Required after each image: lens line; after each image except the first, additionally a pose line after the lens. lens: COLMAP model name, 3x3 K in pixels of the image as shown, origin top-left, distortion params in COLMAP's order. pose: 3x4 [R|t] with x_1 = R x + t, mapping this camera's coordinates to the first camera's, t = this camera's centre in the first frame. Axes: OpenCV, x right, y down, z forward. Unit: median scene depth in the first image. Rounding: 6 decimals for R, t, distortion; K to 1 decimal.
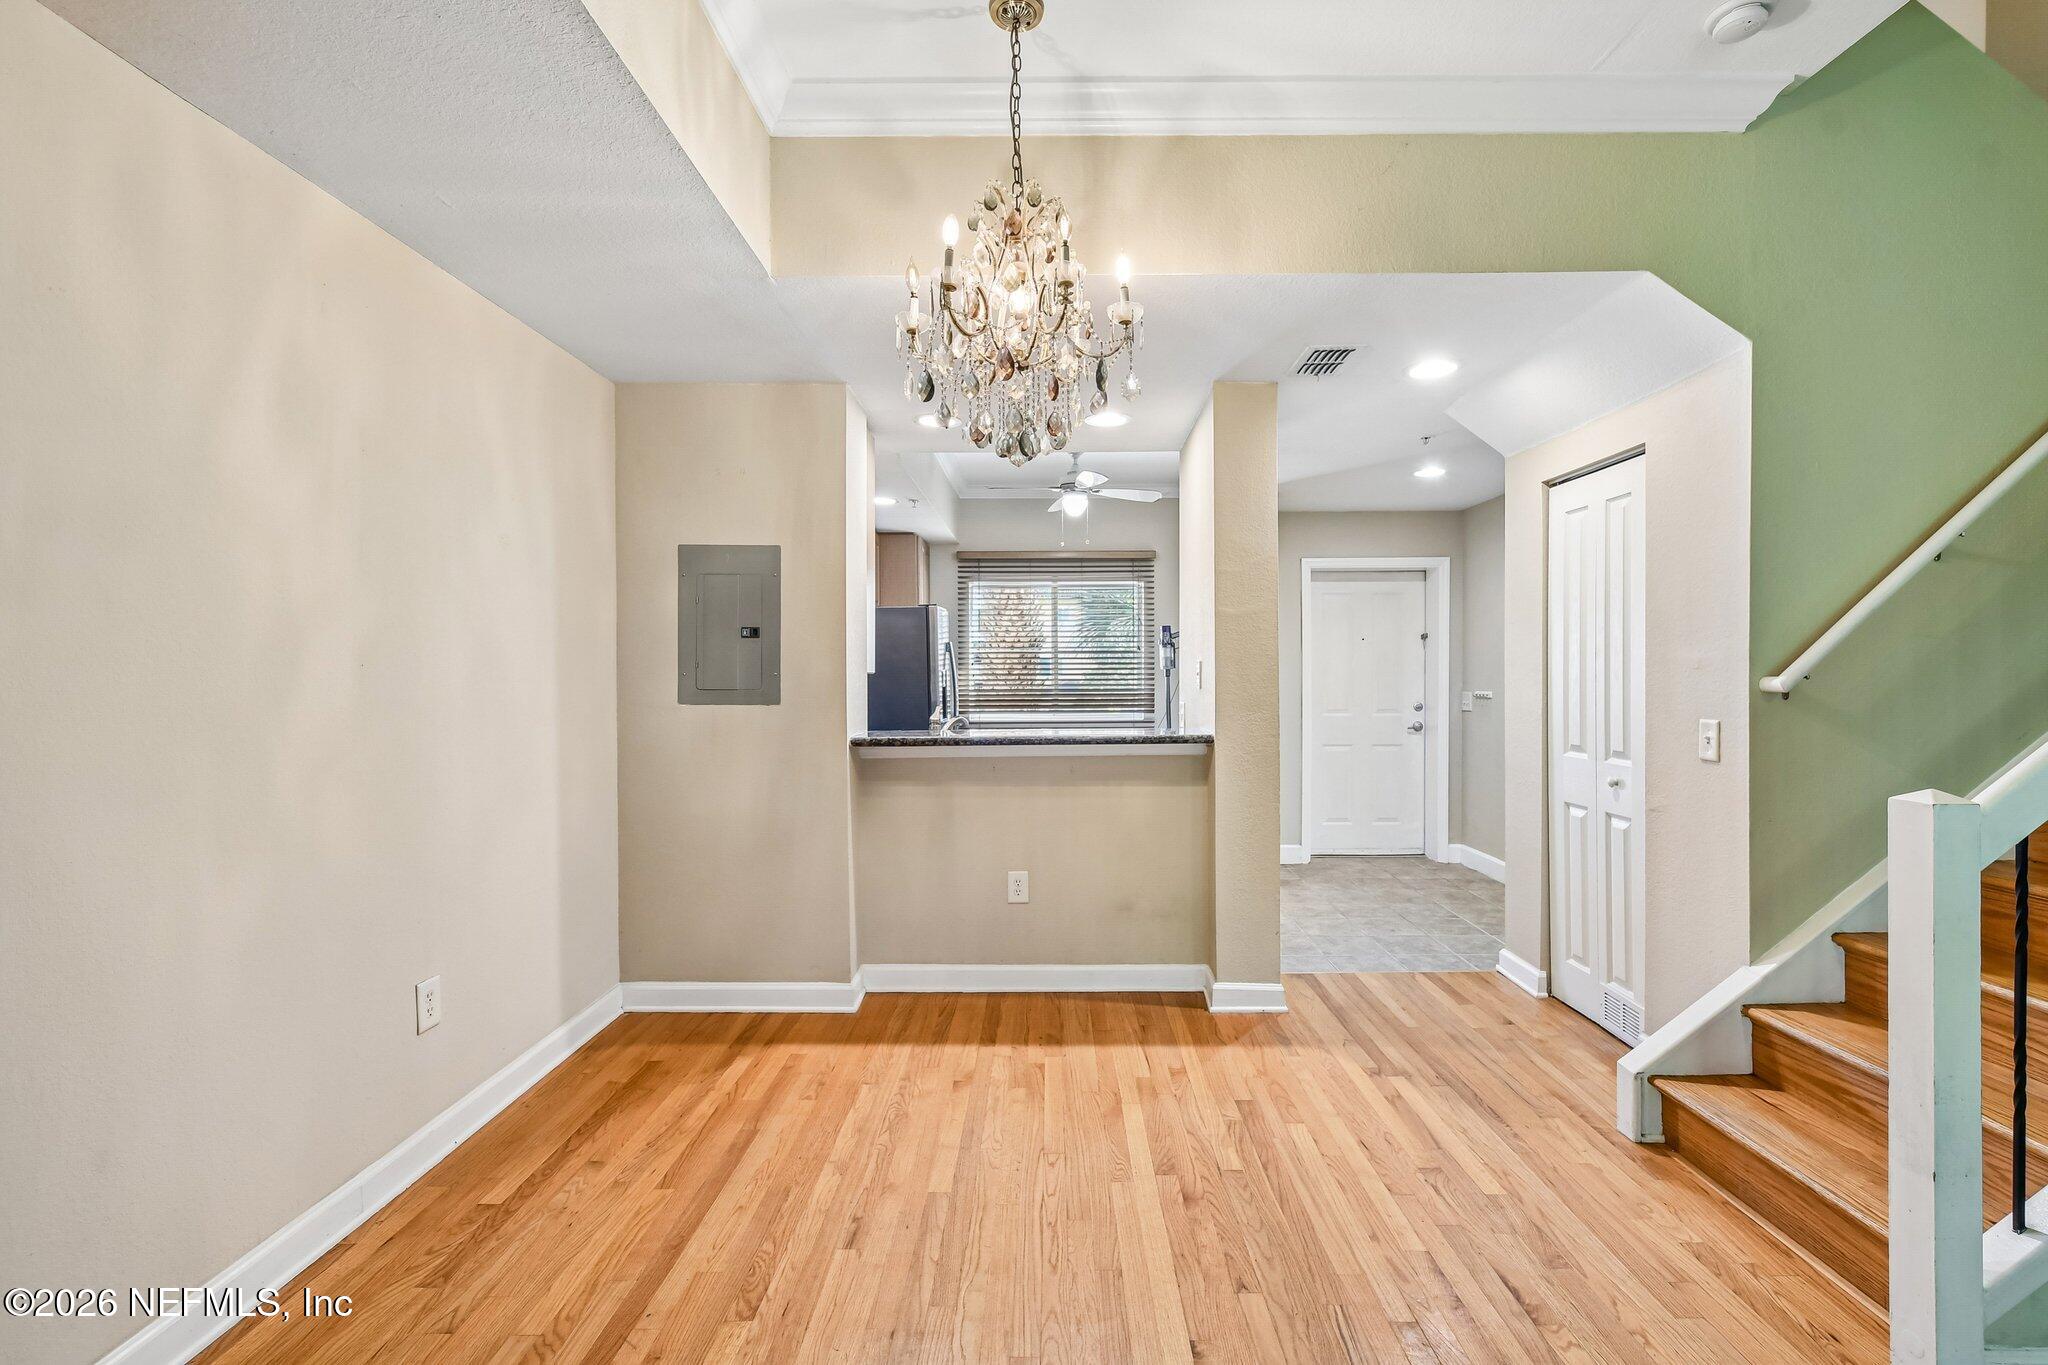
lens RADIAL K [[892.3, 0, 1052.1], [0, 892.3, 681.9], [0, 0, 1]] dist [0.013412, -0.009704]
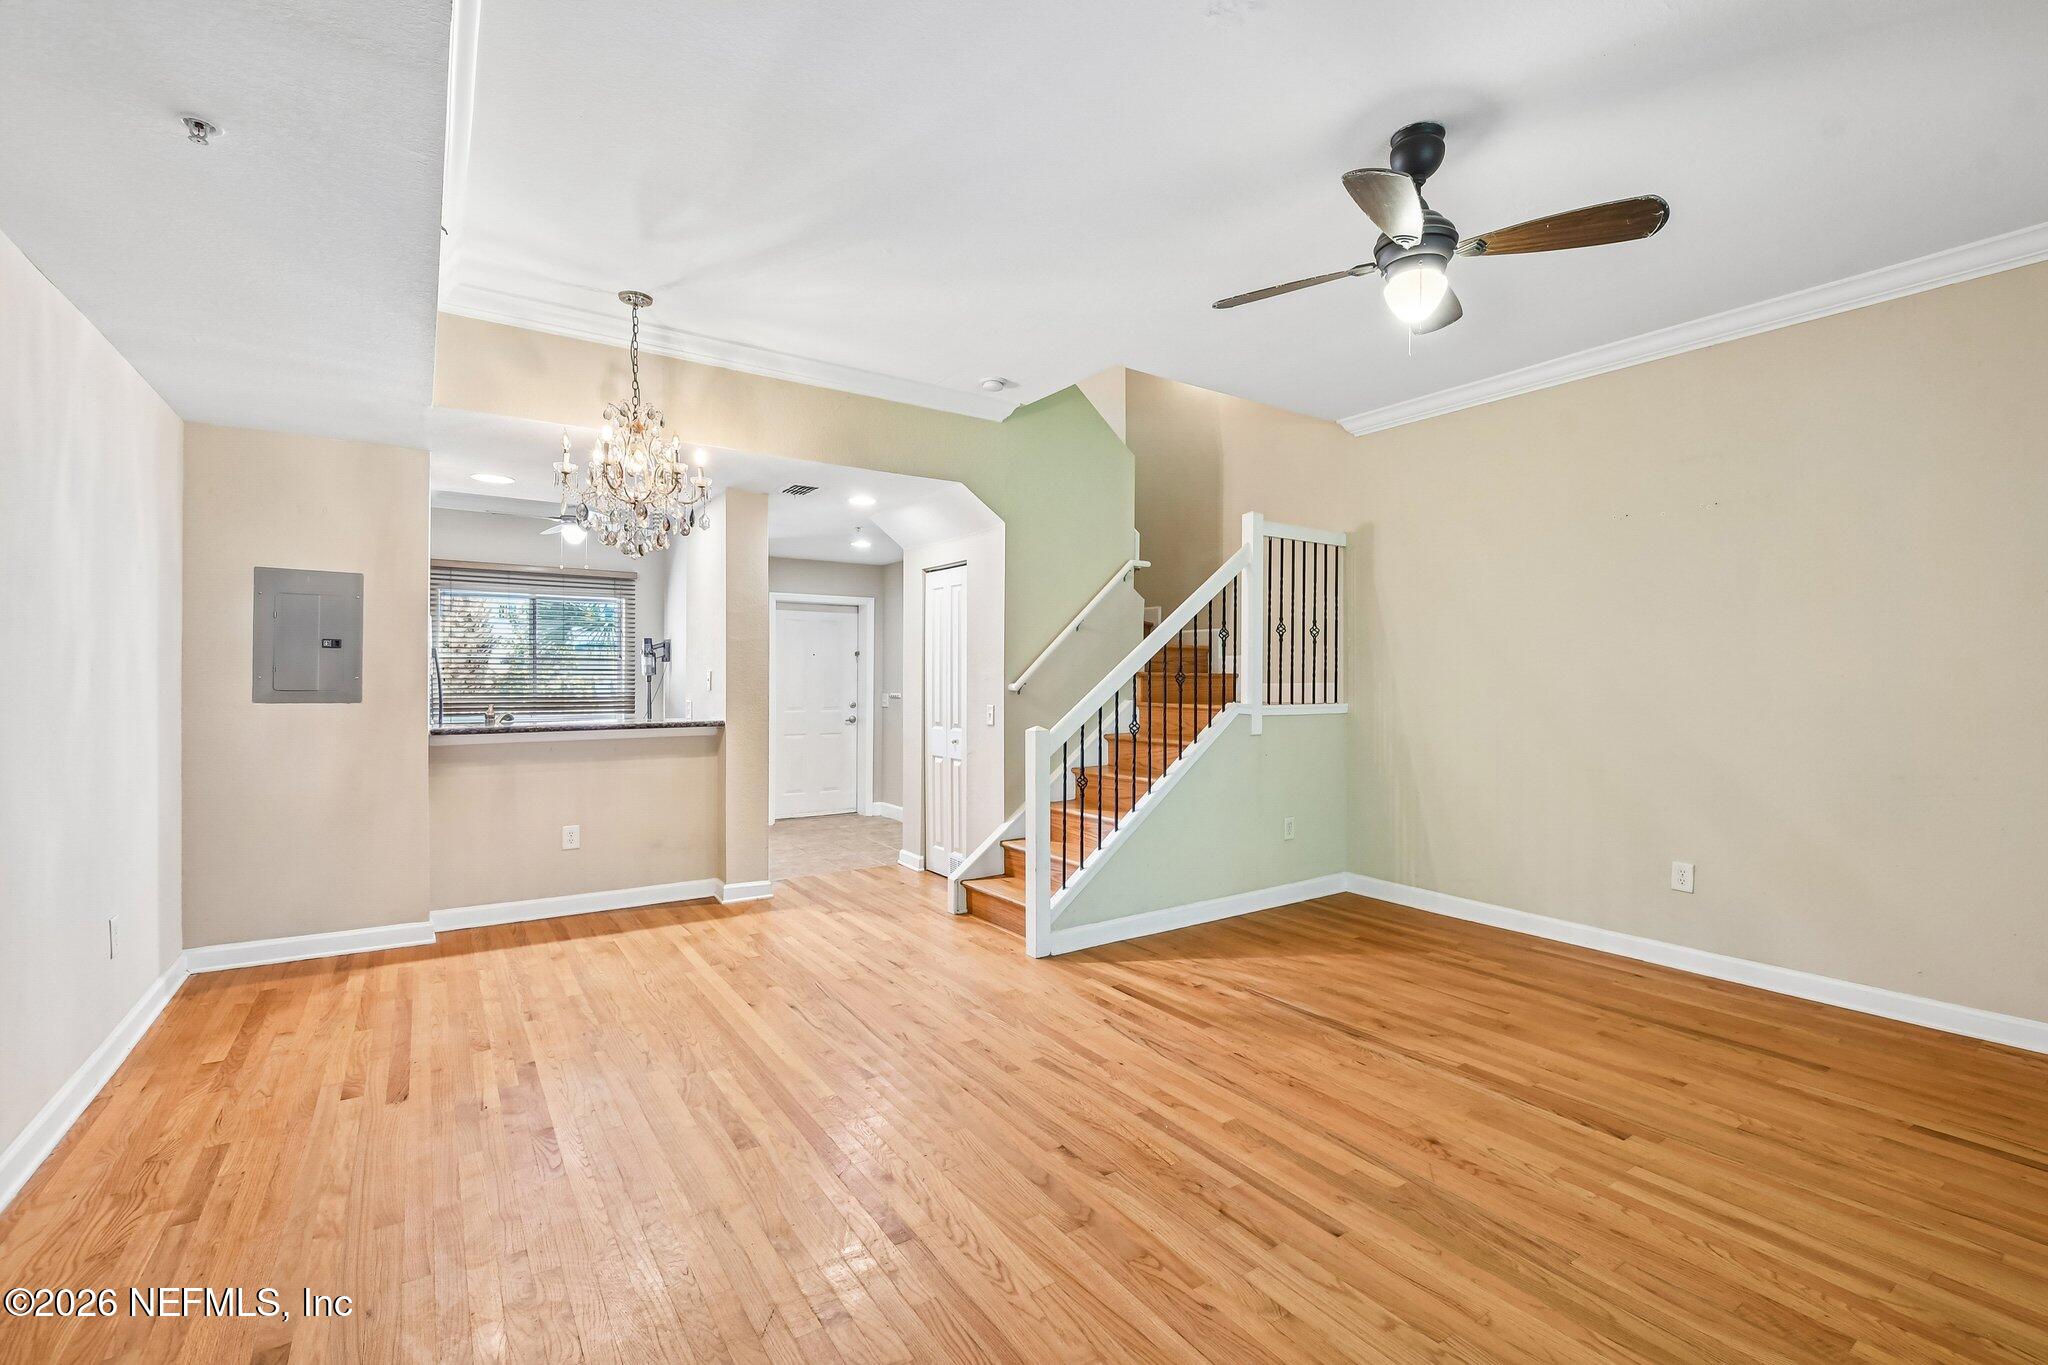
lens RADIAL K [[889.9, 0, 1053.2], [0, 889.9, 679.7], [0, 0, 1]] dist [0.000964, -0.000427]
pose [[0.819176, 0.006520, 0.573505, -0.240315], [-0.001070, 0.999951, -0.009839, 0.004662], [-0.573541, 0.007446, 0.819143, -0.581740]]
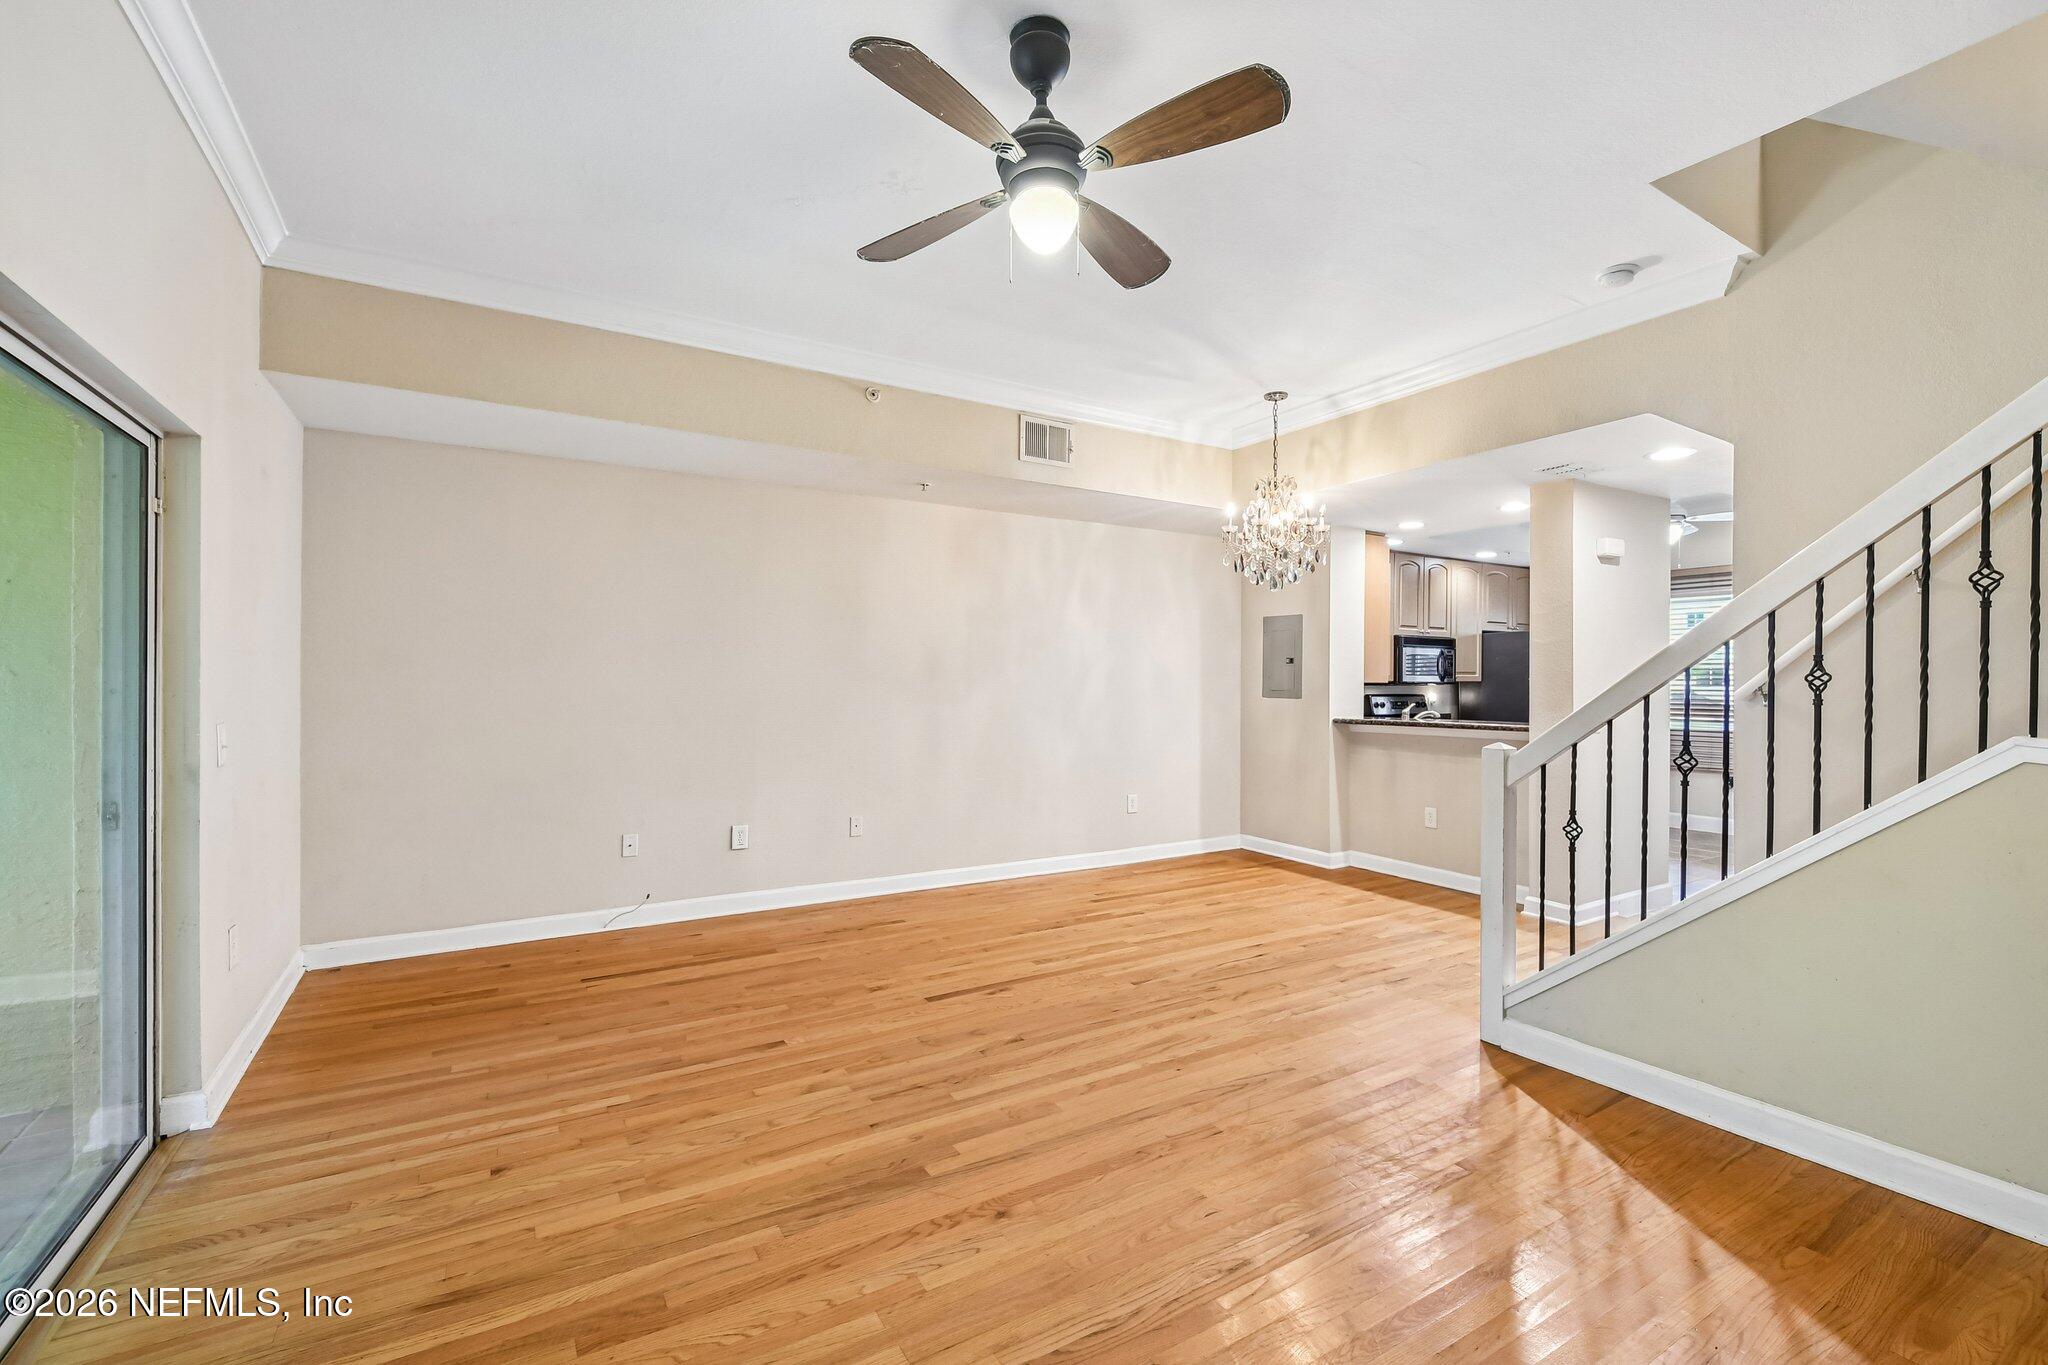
lens RADIAL K [[892.3, 0, 1052.1], [0, 892.3, 681.9], [0, 0, 1]] dist [0.013412, -0.009704]
pose [[0.529250, 0.006867, -0.848438, 1.066655], [-0.014287, 0.999898, -0.000820, -0.001266], [0.848346, 0.012555, 0.529294, -0.462969]]
